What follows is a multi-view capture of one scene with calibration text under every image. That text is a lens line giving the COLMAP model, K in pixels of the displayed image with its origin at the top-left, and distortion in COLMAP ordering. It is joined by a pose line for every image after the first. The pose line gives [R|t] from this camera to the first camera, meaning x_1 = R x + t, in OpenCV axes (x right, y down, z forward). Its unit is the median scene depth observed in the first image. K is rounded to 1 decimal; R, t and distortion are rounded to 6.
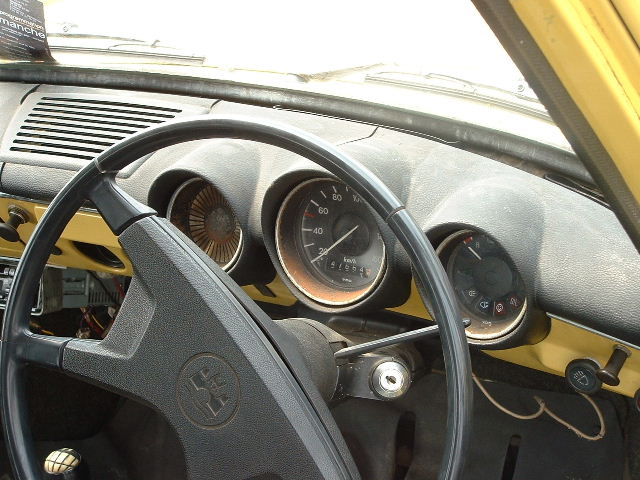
lens RADIAL K [[1172.0, 0, 321.0], [0, 1172.0, 239.9], [0, 0, 1]] dist [-0.025897, 0.000000]
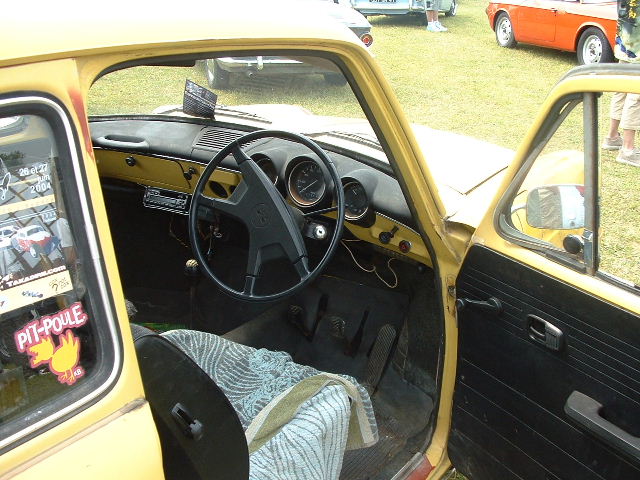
lens RADIAL K [[733.6, 0, 318.9], [0, 733.6, 239.0], [0, 0, 1]] dist [-0.024885, 0.000000]
pose [[0.988012, 0.152647, 0.023042, 0.015104], [-0.149309, 0.982807, -0.108619, 0.322553], [-0.039227, 0.103876, 0.993816, -0.791538]]
